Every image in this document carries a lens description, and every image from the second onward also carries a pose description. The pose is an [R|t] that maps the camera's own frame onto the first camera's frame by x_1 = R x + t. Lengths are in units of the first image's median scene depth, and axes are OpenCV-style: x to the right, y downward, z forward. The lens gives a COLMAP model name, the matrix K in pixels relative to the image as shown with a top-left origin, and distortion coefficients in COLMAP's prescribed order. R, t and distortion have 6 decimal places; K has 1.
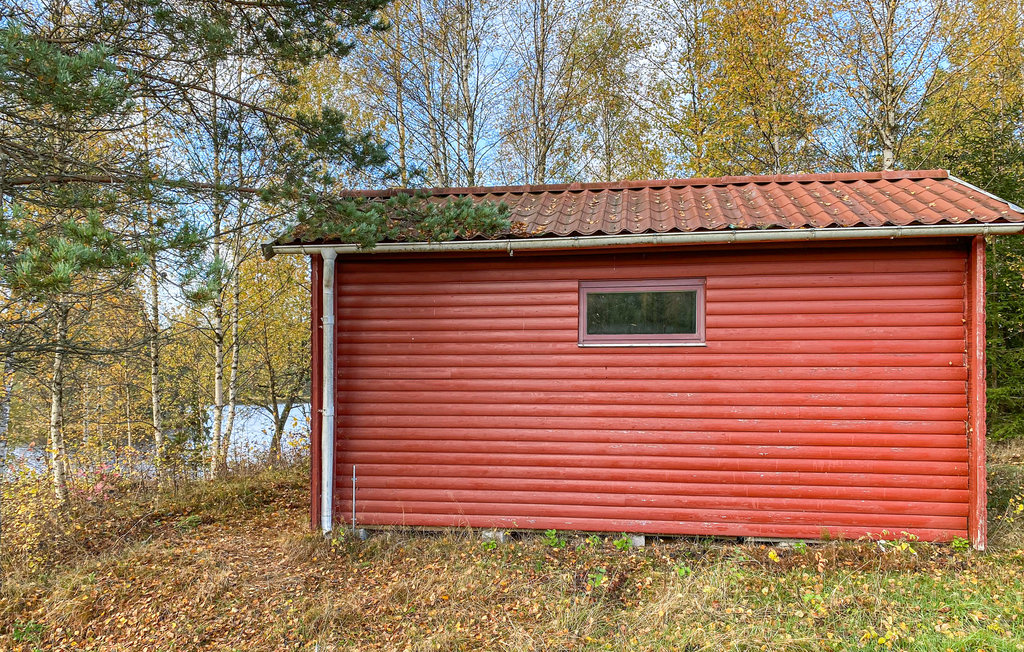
lens RADIAL K [[843.8, 0, 511.6], [0, 843.8, 327.6], [0, 0, 1]] dist [-0.007021, -0.000499]
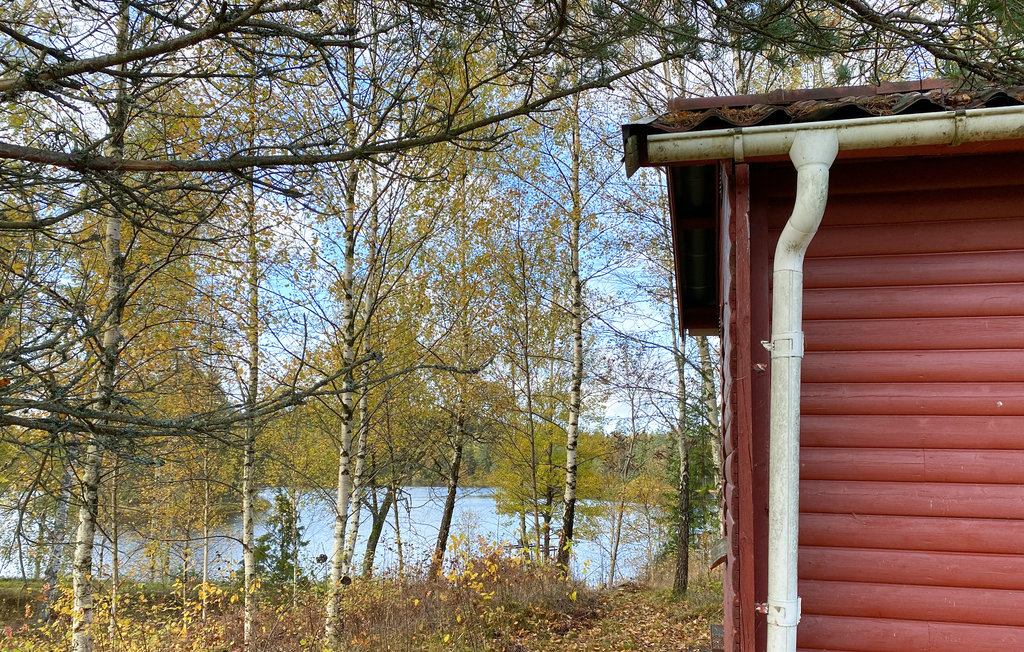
lens RADIAL K [[843.8, 0, 512.6], [0, 843.8, 326.3], [0, 0, 1]] dist [-0.007021, -0.000499]
pose [[0.996864, 0.005699, -0.078930, -0.224149], [-0.013641, 0.994849, -0.100442, 0.014109], [0.077951, 0.101203, 0.991807, 0.470101]]
